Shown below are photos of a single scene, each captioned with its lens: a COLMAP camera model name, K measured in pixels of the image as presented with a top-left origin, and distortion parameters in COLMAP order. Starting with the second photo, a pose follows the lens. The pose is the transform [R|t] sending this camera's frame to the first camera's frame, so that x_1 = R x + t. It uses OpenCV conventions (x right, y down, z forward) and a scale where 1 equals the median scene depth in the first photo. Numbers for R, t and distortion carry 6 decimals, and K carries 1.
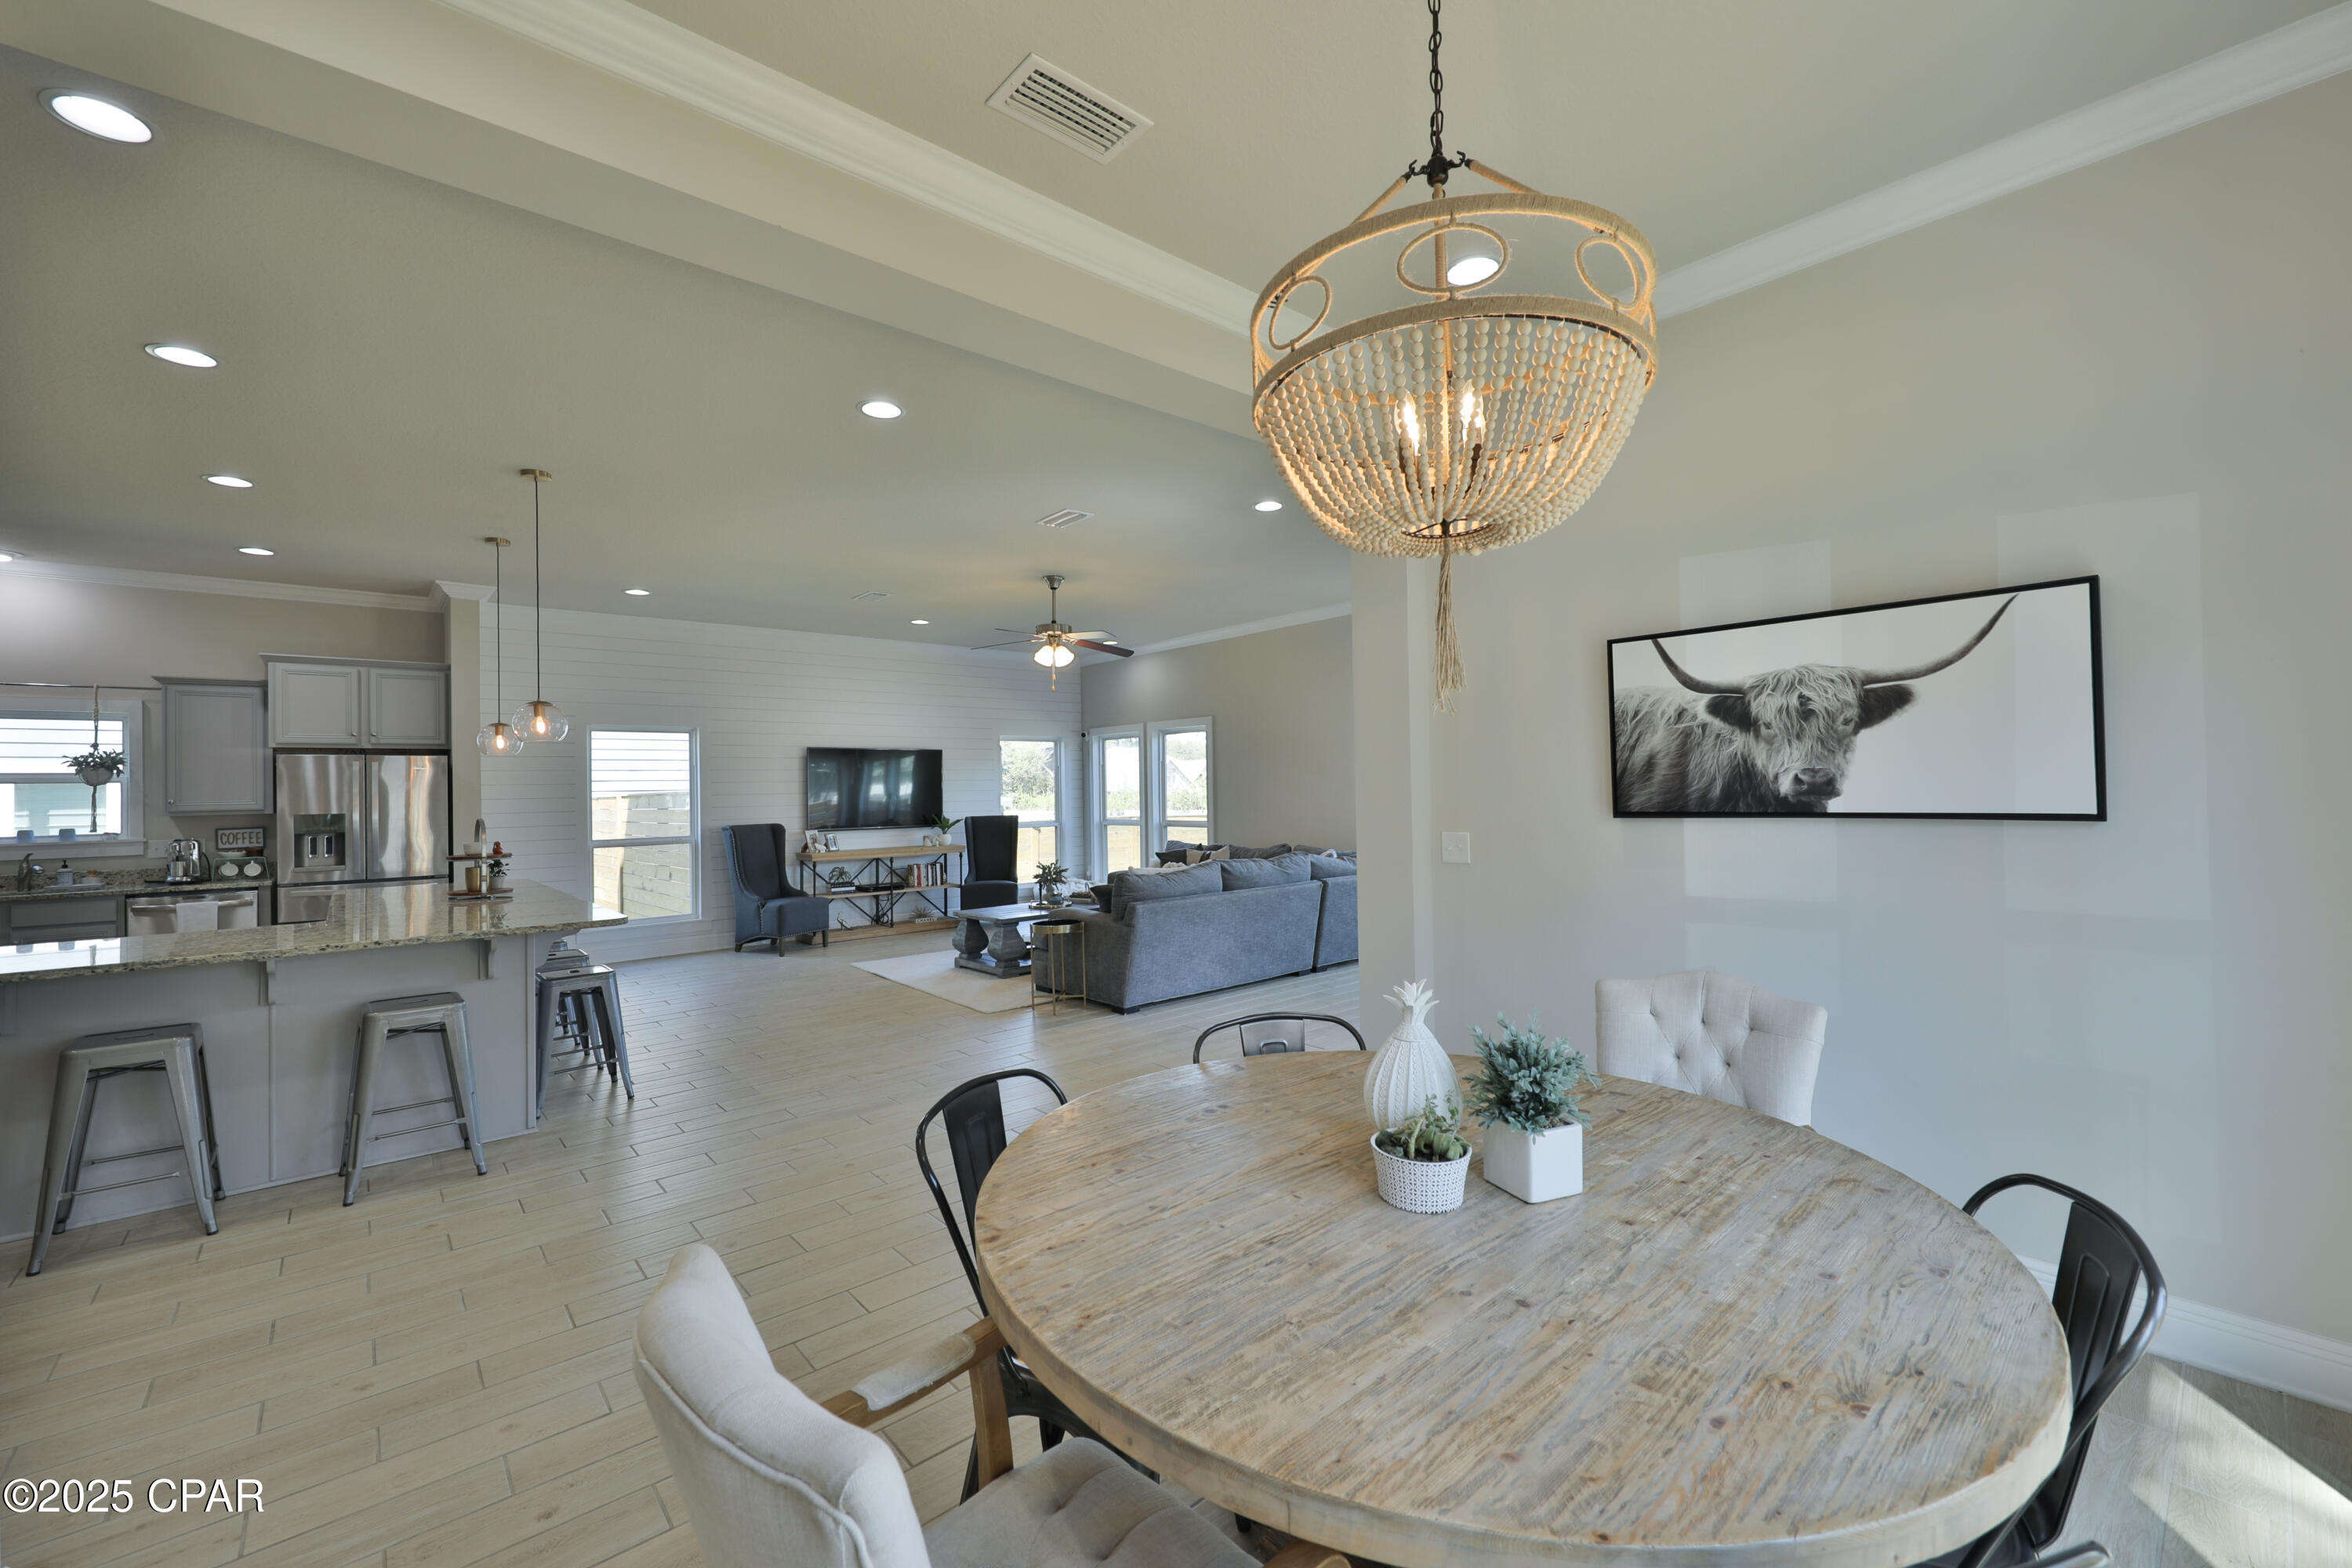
lens RADIAL K [[940.2, 0, 1179.1], [0, 940.2, 780.2], [0, 0, 1]] dist [0.002225, -0.000029]
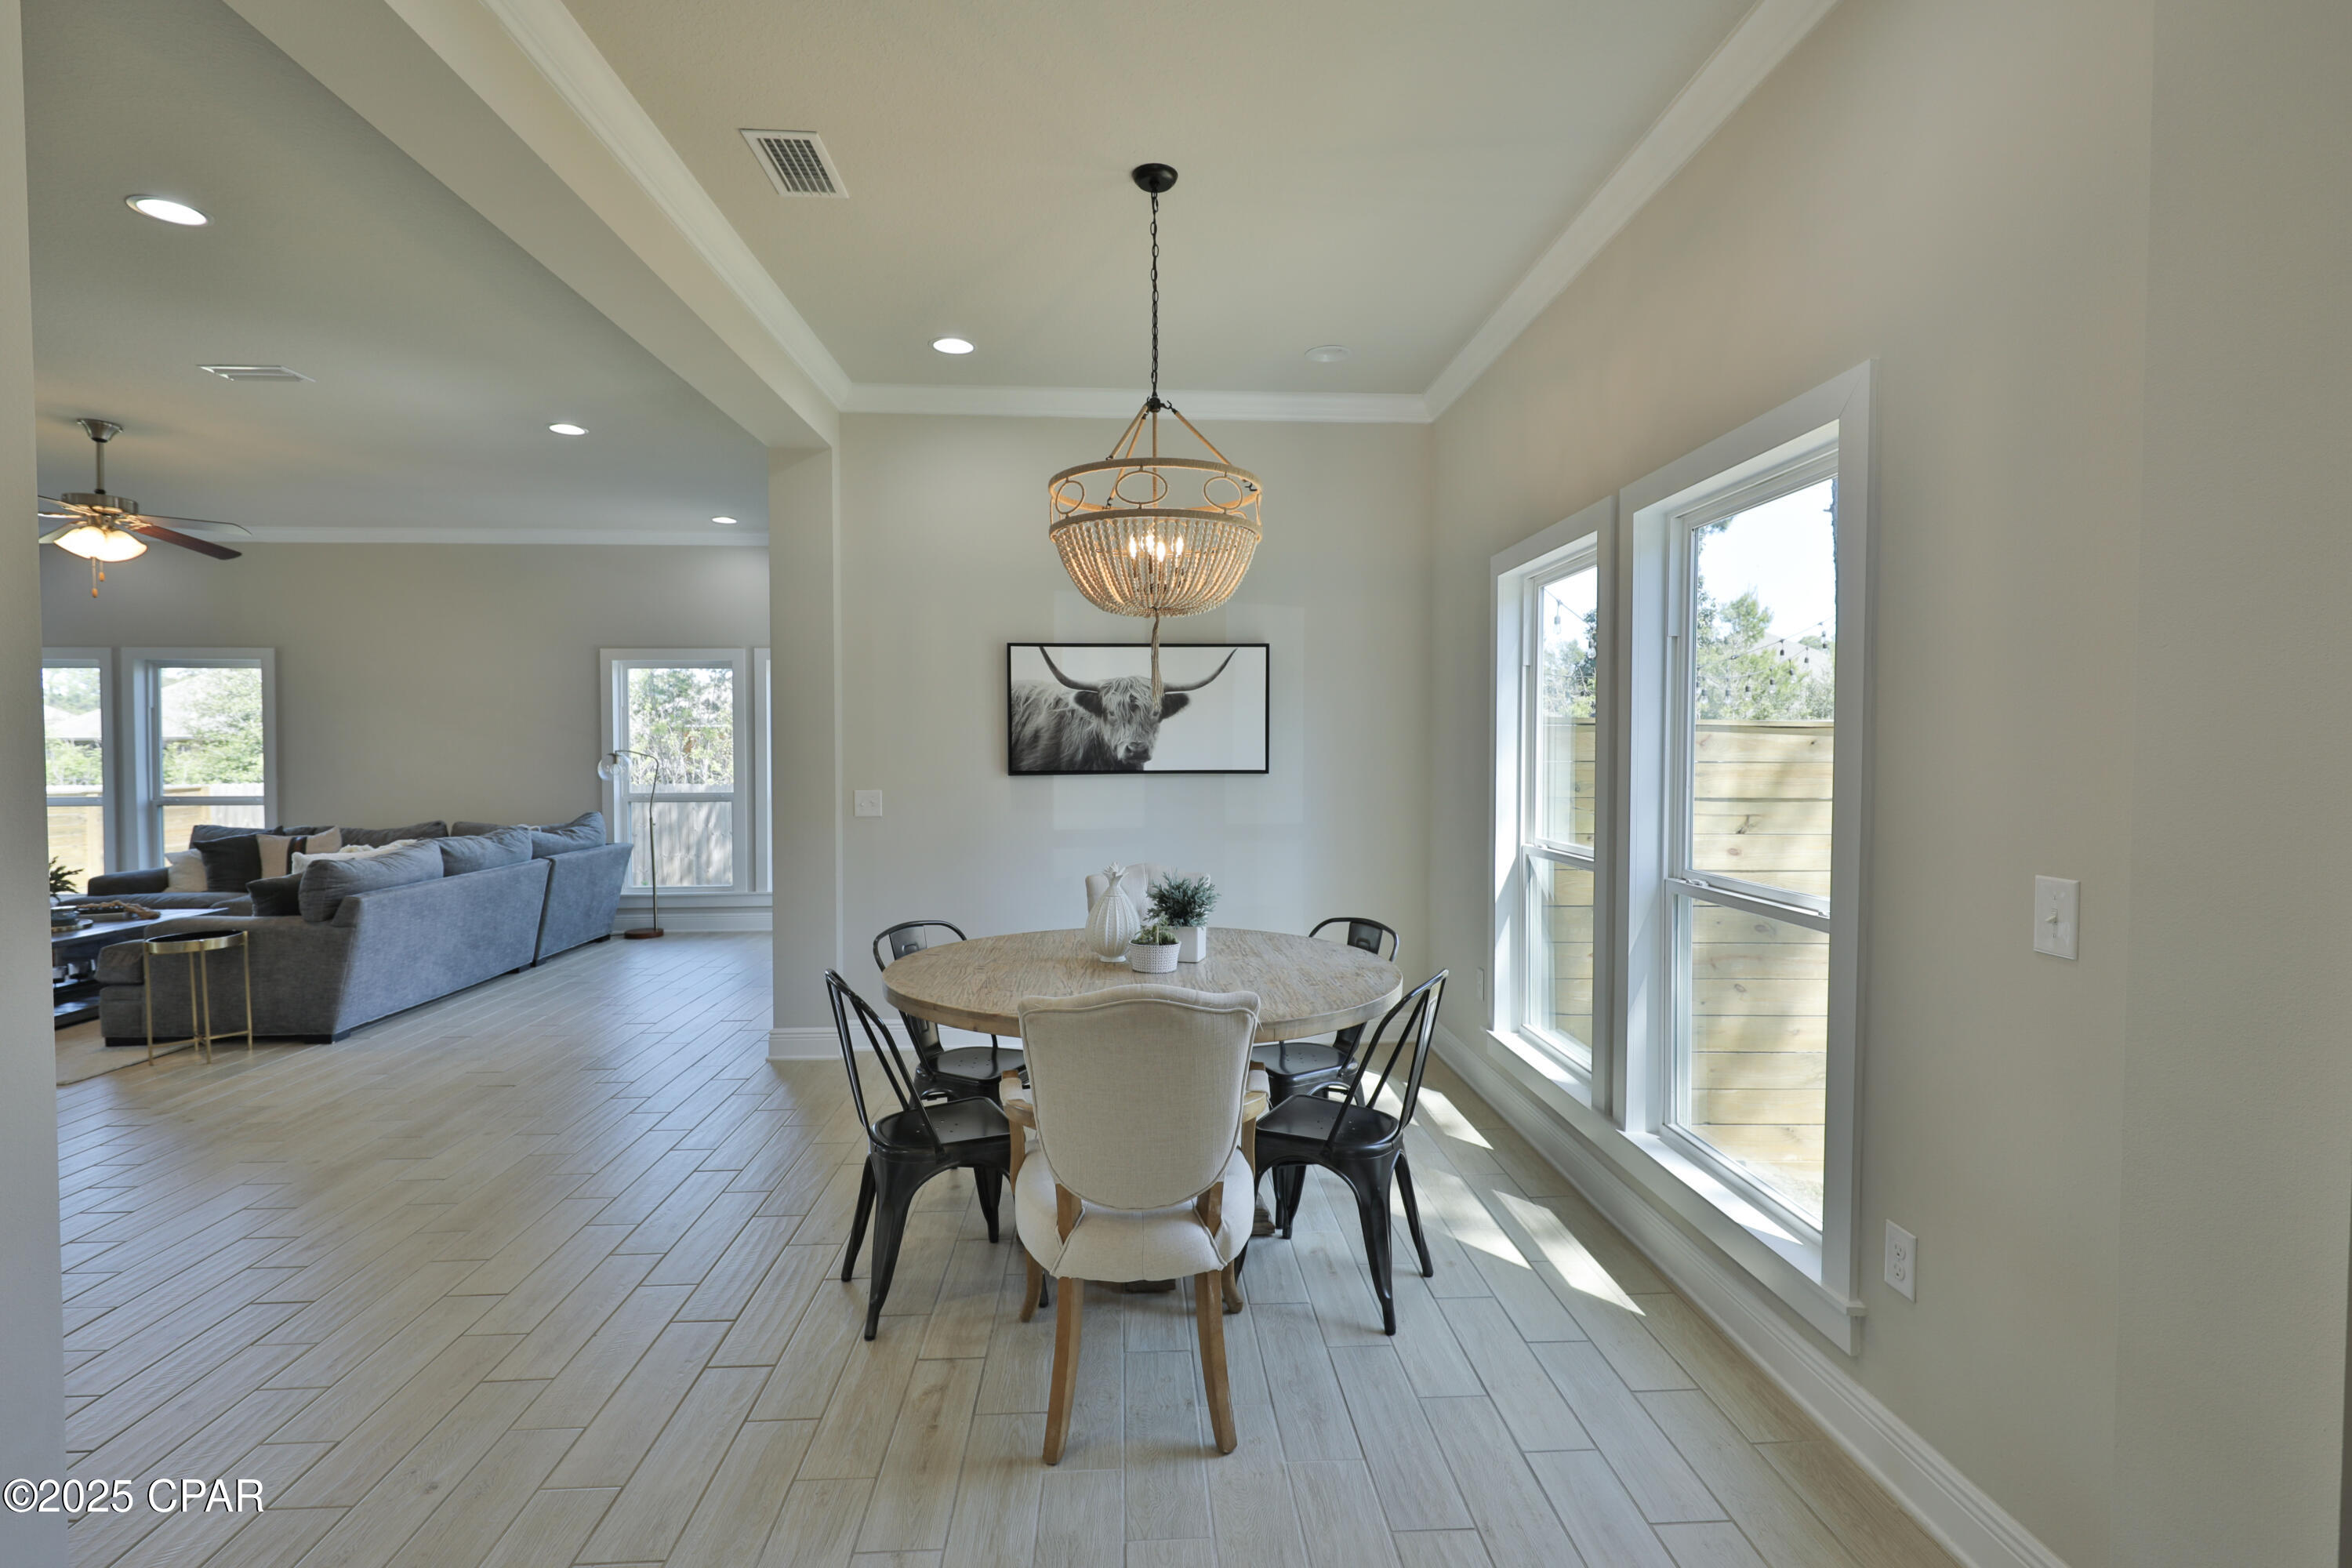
lens RADIAL K [[1107.0, 0, 1177.2], [0, 1107.0, 778.9], [0, 0, 1]] dist [-0.001135, 0.000017]
pose [[0.614497, -0.003194, 0.788912, -0.662155], [-0.017318, 0.999696, 0.017536, 0.013291], [-0.788729, -0.024438, 0.614255, -0.168824]]
